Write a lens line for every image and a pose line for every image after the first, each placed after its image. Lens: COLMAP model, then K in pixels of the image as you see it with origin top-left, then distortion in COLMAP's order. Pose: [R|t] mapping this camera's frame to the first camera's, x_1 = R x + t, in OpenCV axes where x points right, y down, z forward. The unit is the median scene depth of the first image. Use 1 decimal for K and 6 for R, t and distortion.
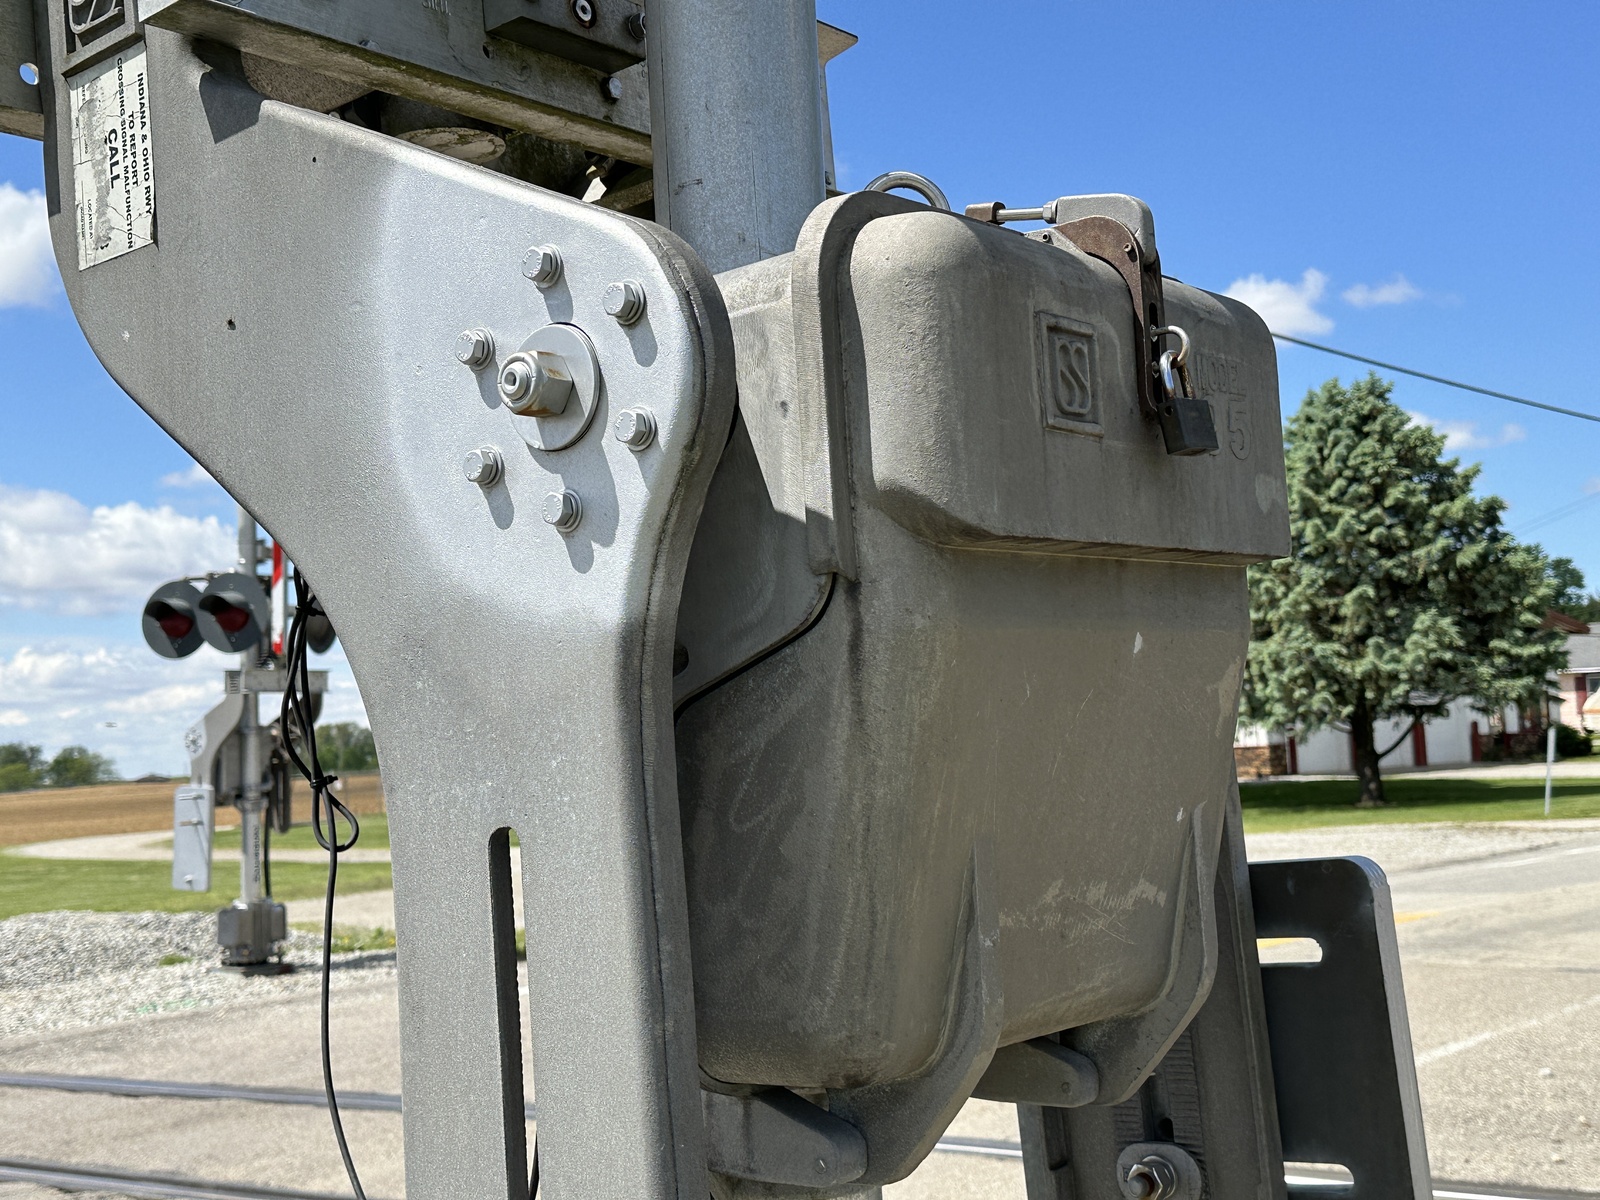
lens RADIAL K [[2007.7, 0, 800.0], [0, 2007.7, 600.0], [0, 0, 1]] dist [0.121395, -0.003278]
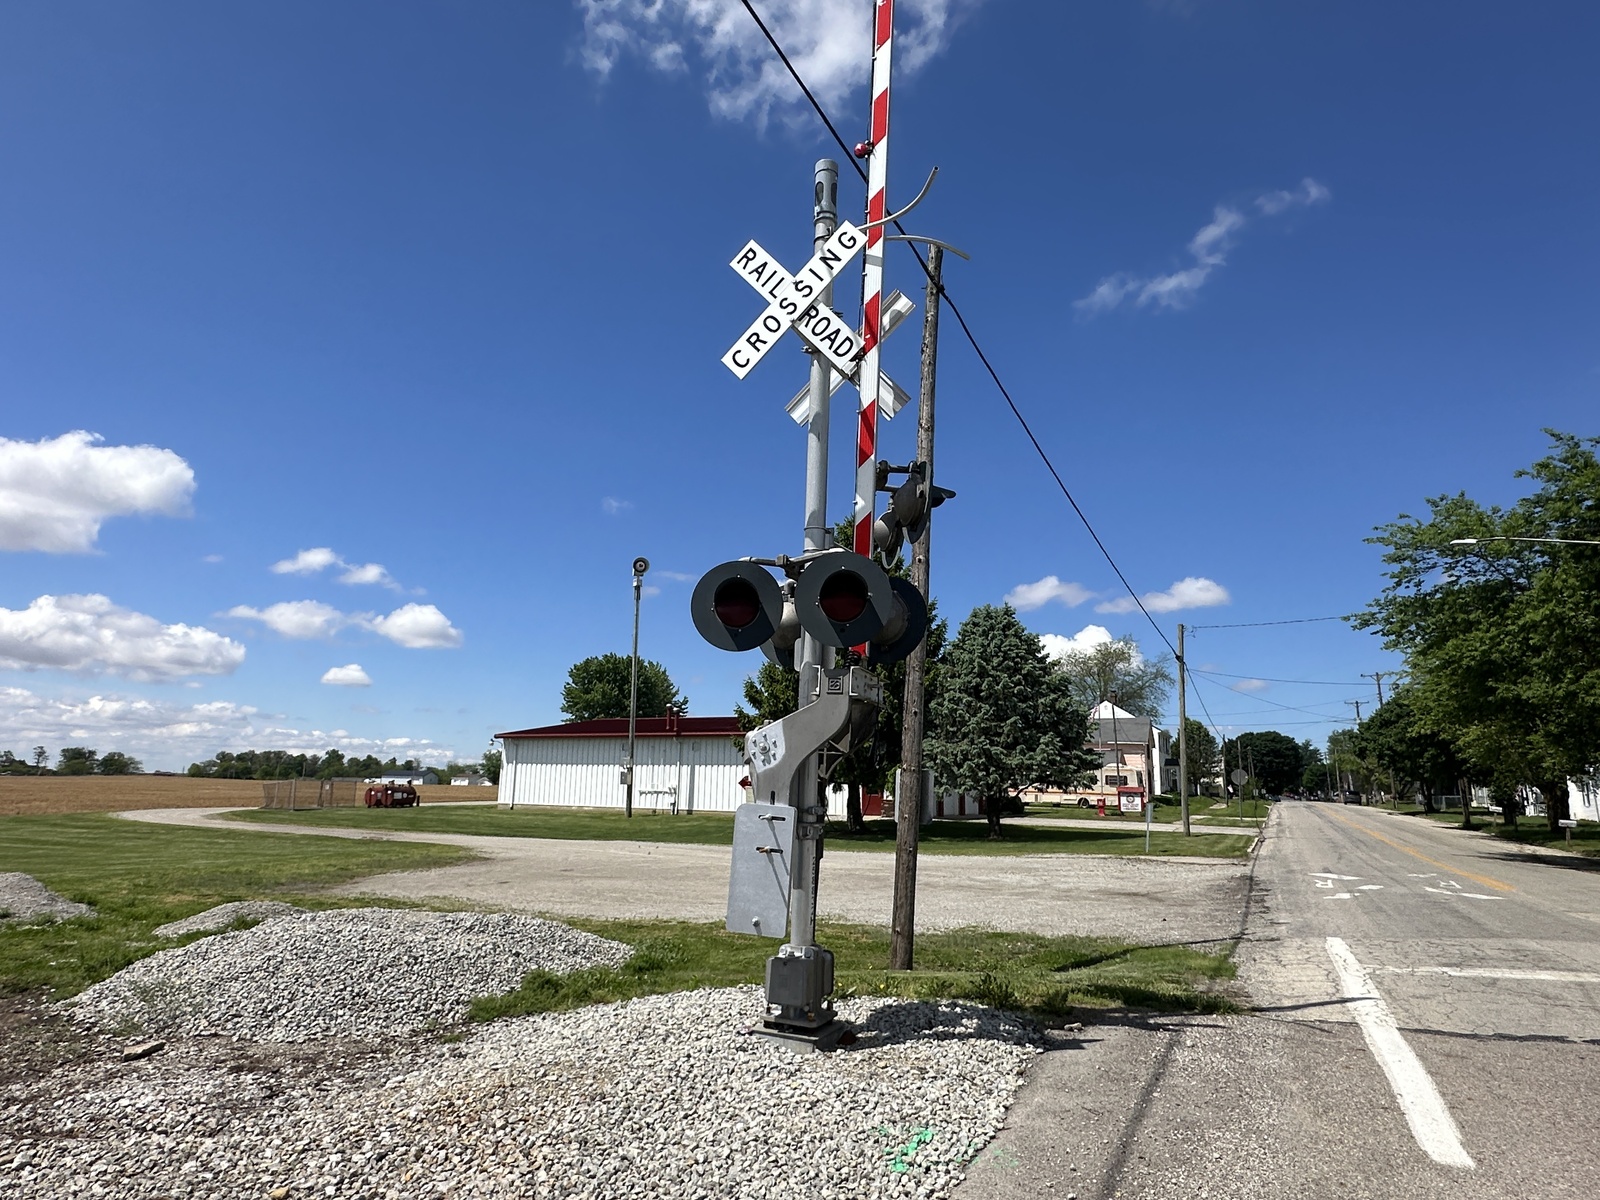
lens RADIAL K [[953.2, 0, 789.1], [0, 953.2, 601.4], [0, 0, 1]] dist [-0.003718, -0.000201]
pose [[0.962433, 0.114658, 0.246121, -0.136947], [-0.083716, 0.987611, -0.132725, 0.021057], [-0.258290, 0.107135, 0.960109, 0.214297]]
